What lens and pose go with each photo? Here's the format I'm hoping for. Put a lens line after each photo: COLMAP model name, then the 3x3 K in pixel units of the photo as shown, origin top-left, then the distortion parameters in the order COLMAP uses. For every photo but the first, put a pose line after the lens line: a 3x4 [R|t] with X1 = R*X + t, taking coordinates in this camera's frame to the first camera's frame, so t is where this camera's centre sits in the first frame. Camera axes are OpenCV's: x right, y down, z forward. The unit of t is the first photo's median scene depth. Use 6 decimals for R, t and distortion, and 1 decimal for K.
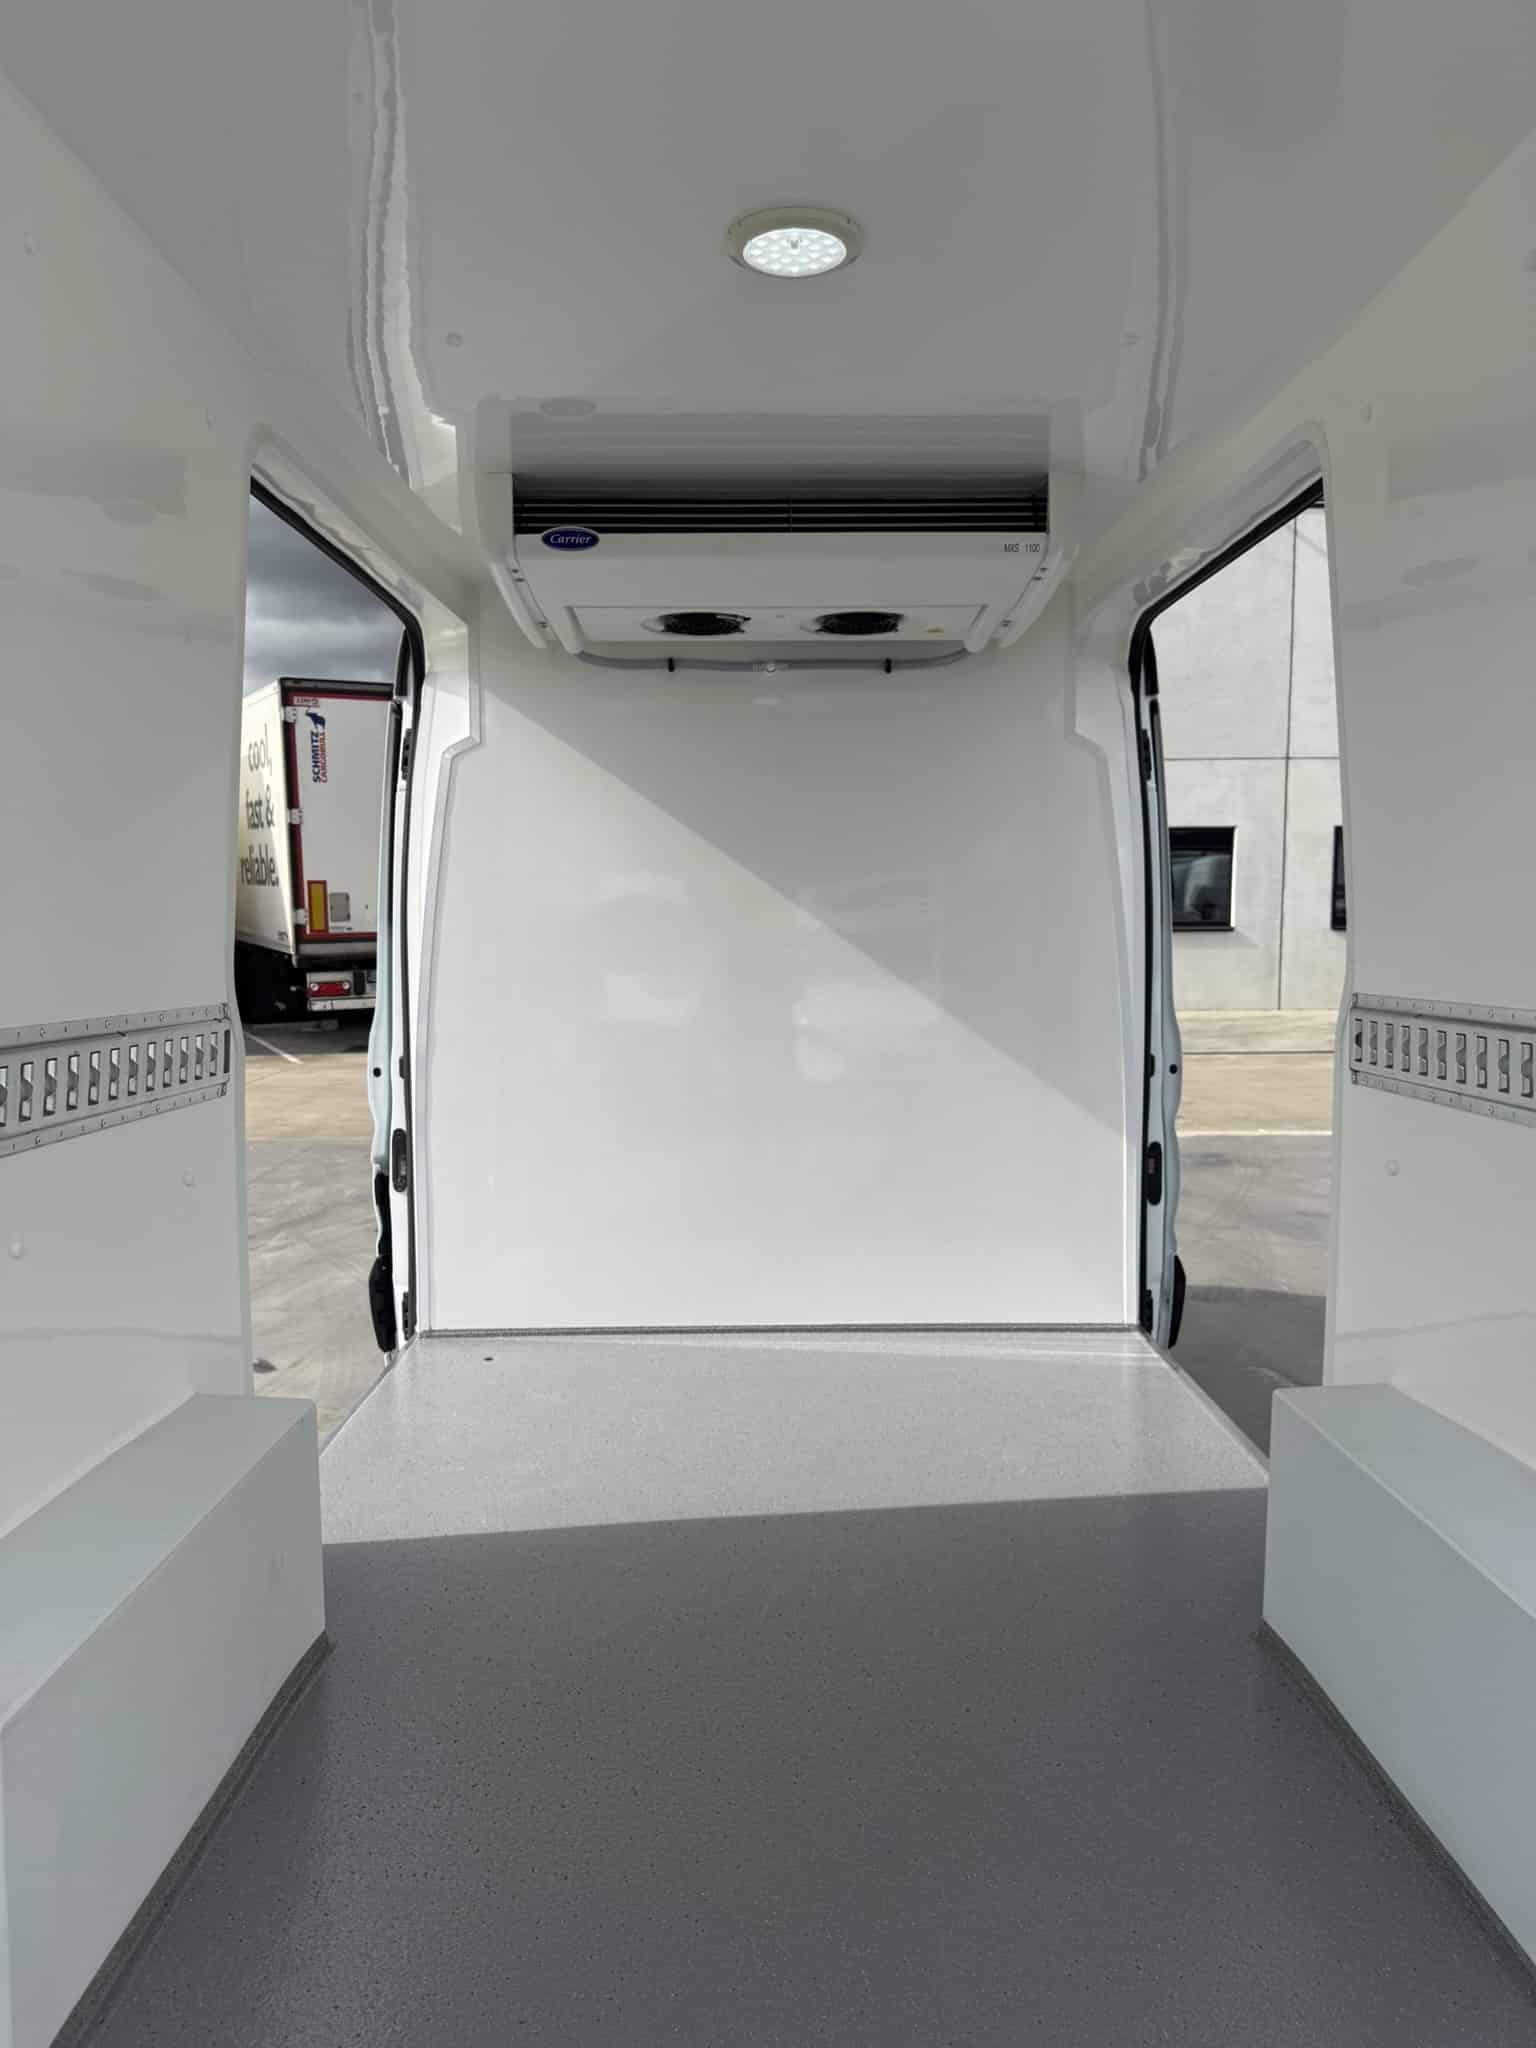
lens RADIAL K [[1447.7, 0, 768.0], [0, 1447.7, 1024.0], [0, 0, 1]] dist [0.172190, -0.351926]
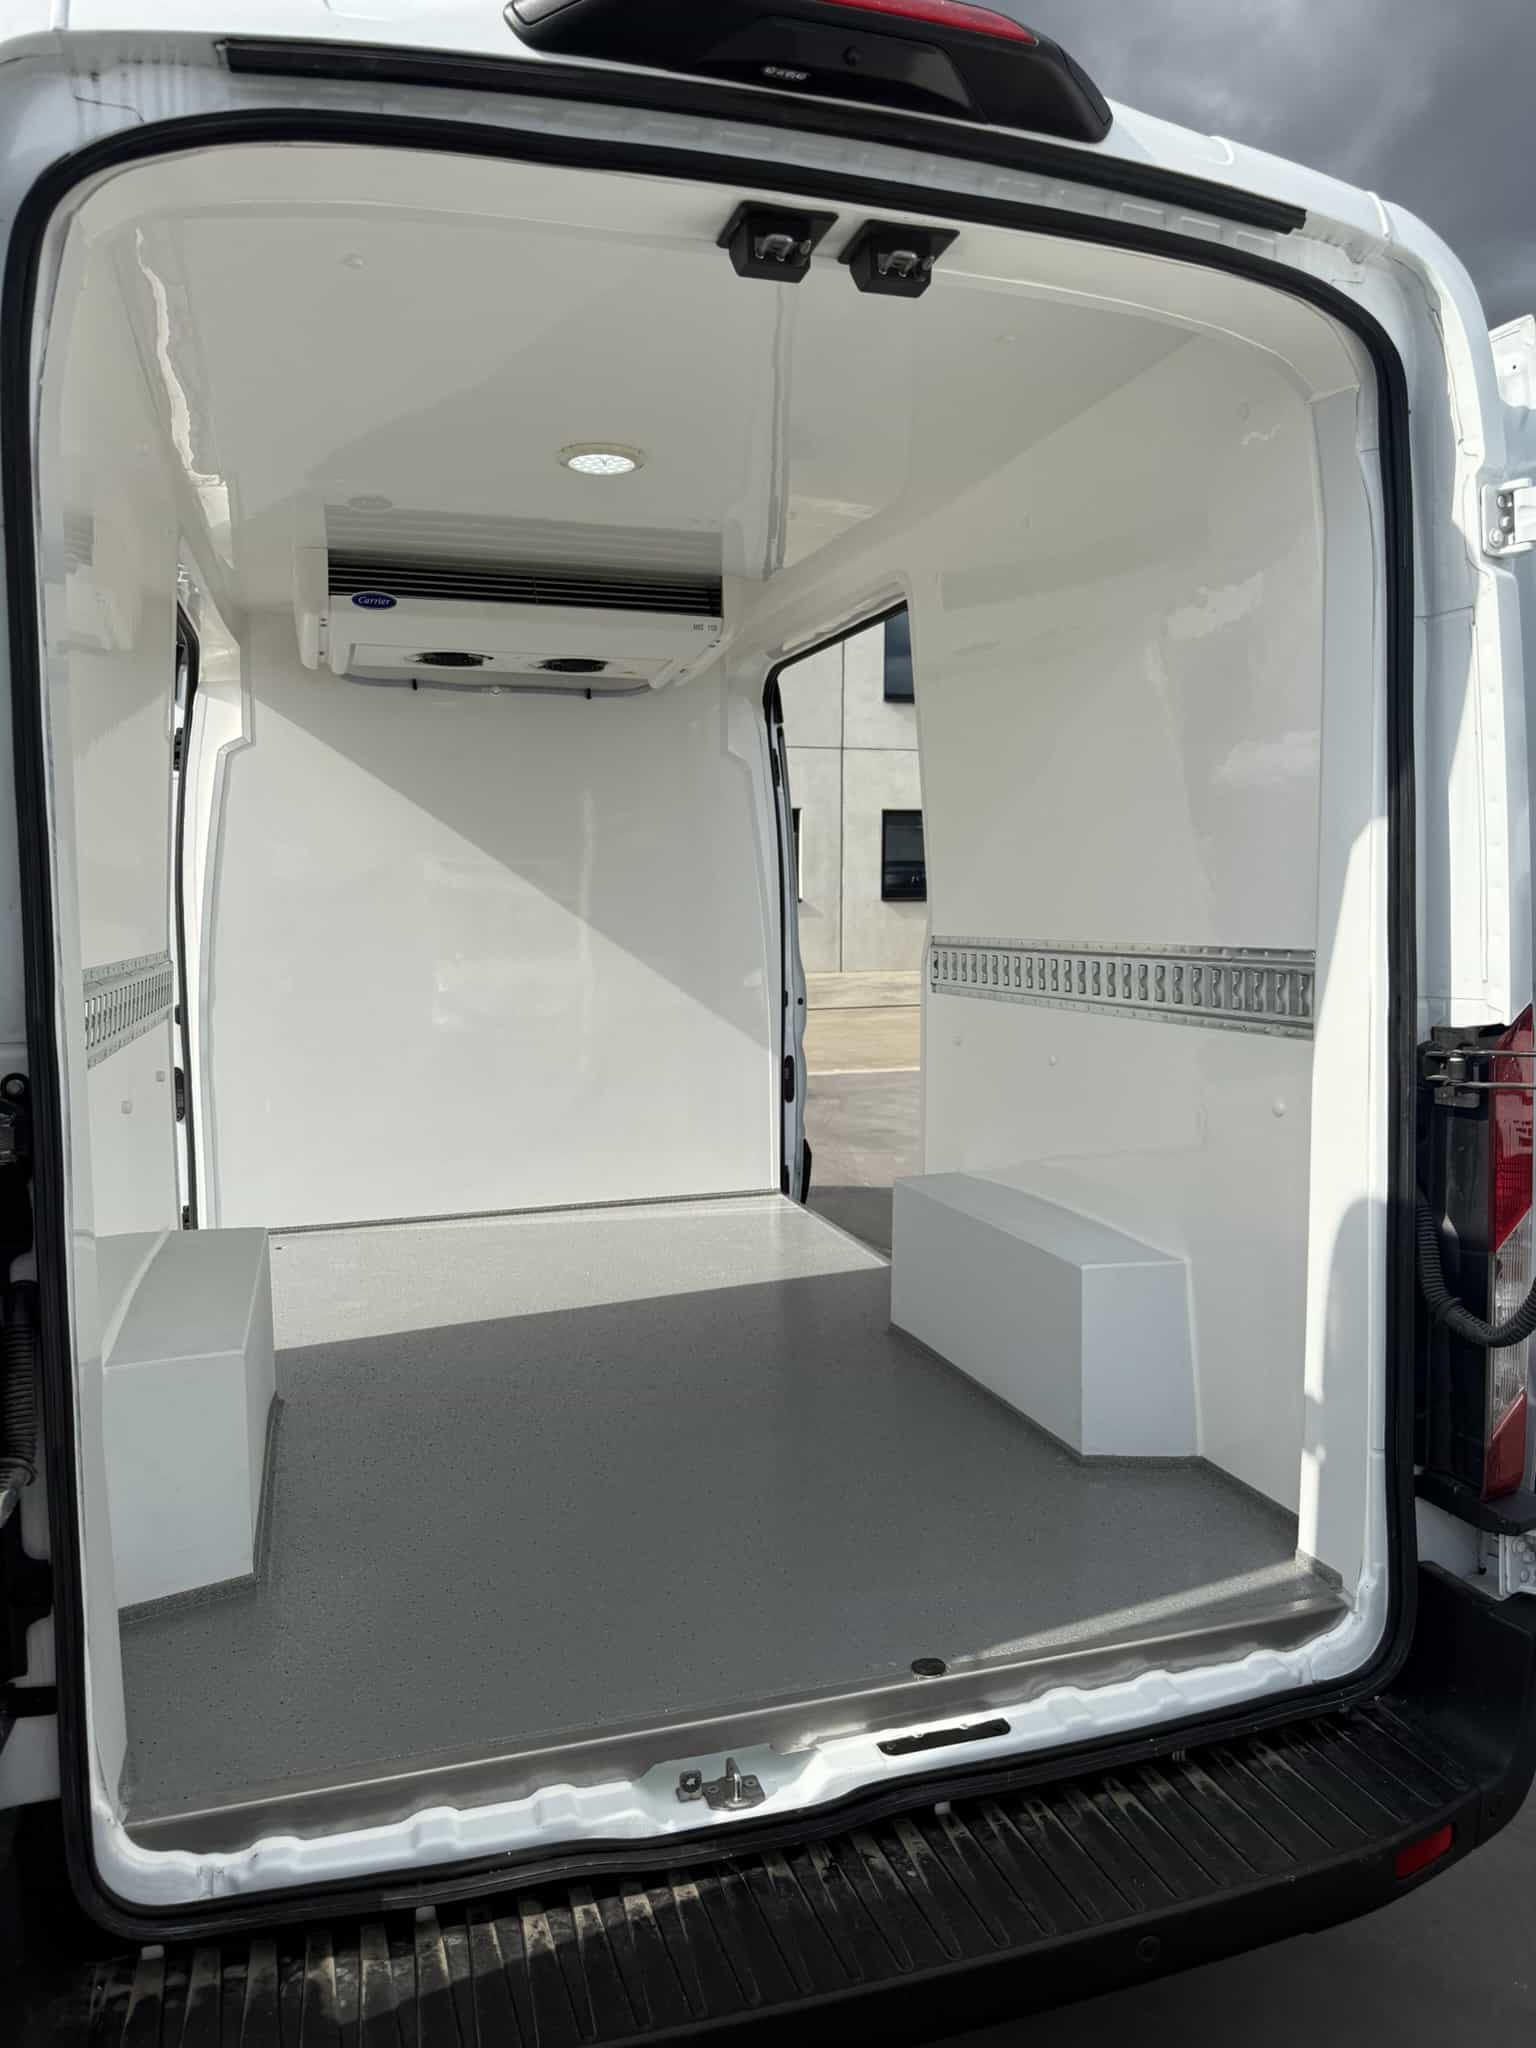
lens RADIAL K [[1466.3, 0, 782.7], [0, 1466.3, 1012.2], [0, 0, 1]] dist [0.085084, -0.089995]
pose [[0.954579, -0.025173, 0.296893, -0.146851], [0.022131, 0.999663, 0.013606, 0.023336], [-0.297135, -0.006417, 0.954814, -0.298183]]
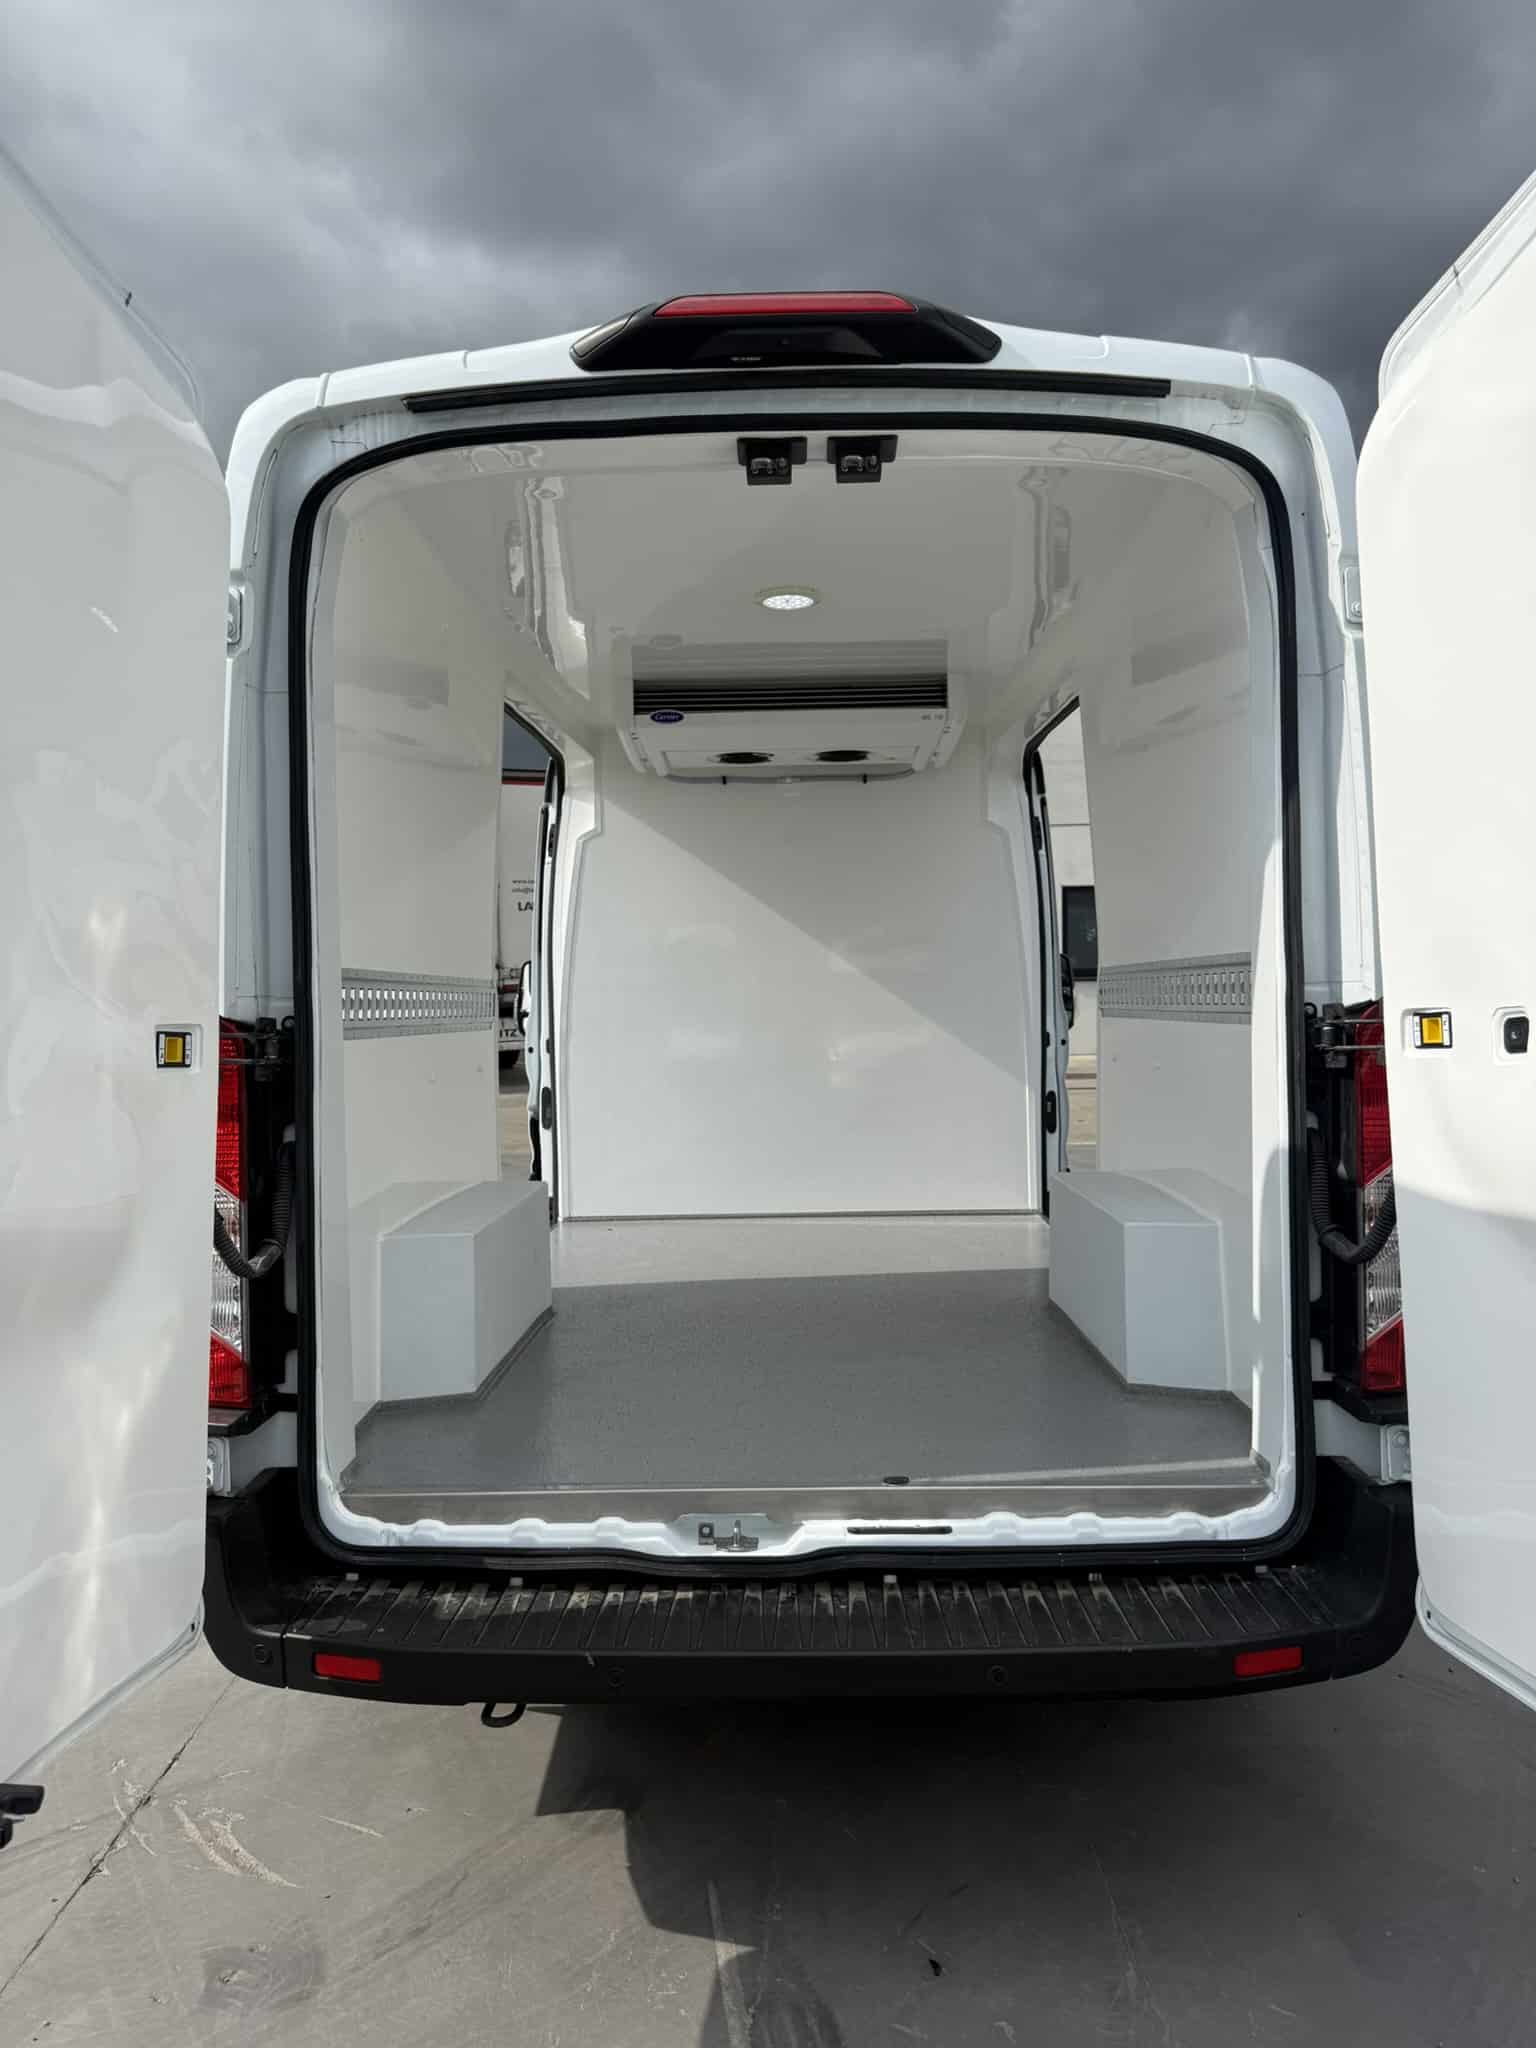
lens RADIAL K [[1464.1, 0, 777.4], [0, 1464.1, 1018.1], [0, 0, 1]] dist [0.112756, -0.188793]
pose [[0.999644, -0.011630, -0.024002, 0.023817], [0.010450, 0.998757, -0.048746, 0.080785], [0.024539, 0.048478, 0.998523, -0.531416]]
